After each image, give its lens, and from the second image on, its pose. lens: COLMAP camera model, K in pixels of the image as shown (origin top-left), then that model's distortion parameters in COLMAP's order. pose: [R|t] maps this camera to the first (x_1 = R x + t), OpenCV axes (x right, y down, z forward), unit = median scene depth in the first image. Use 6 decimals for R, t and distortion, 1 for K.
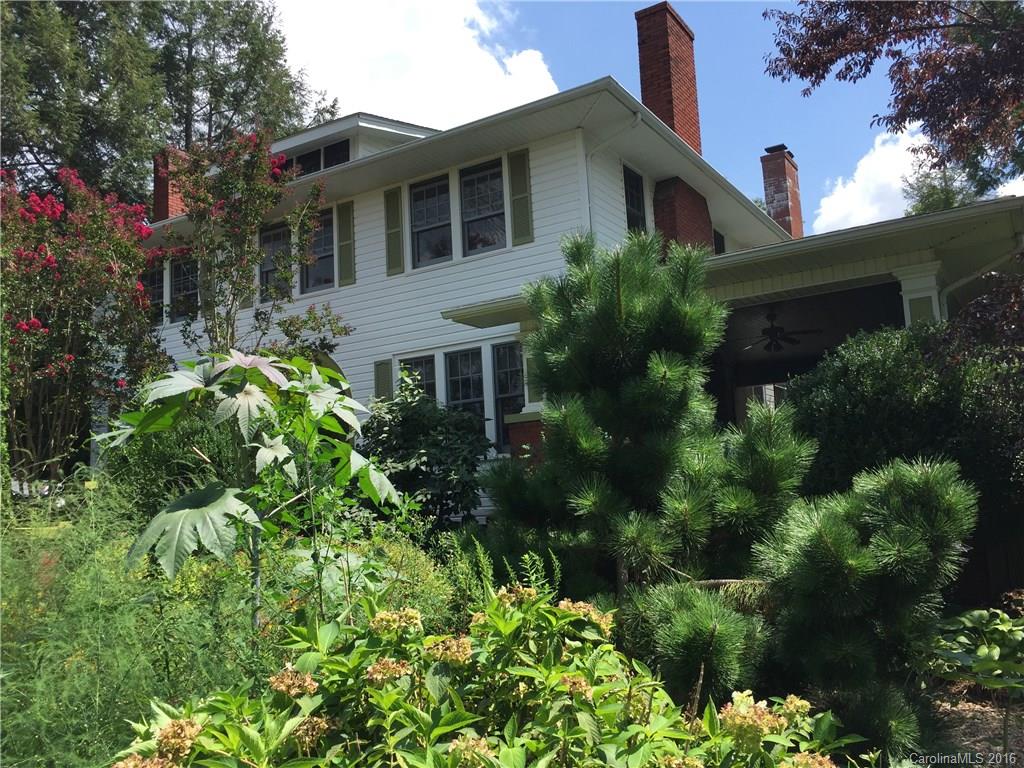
lens RADIAL K [[933.8, 0, 512.0], [0, 933.8, 384.0], [0, 0, 1]] dist [0.076267, -0.002889]
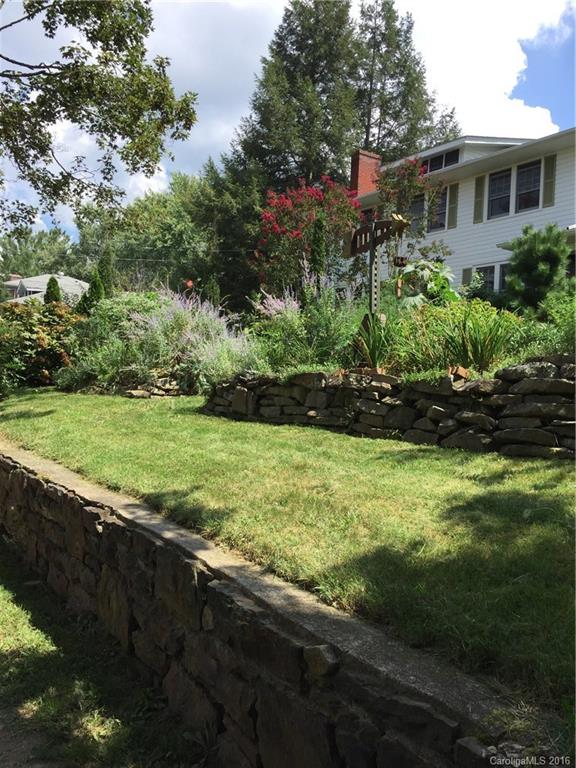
lens RADIAL K [[700.3, 0, 288.0], [0, 700.3, 384.0], [0, 0, 1]] dist [0.076267, -0.002889]
pose [[0.923428, 0.085372, -0.374157, 0.086971], [-0.035803, 0.989855, 0.137494, 0.024776], [0.382099, -0.113569, 0.917116, -0.519021]]
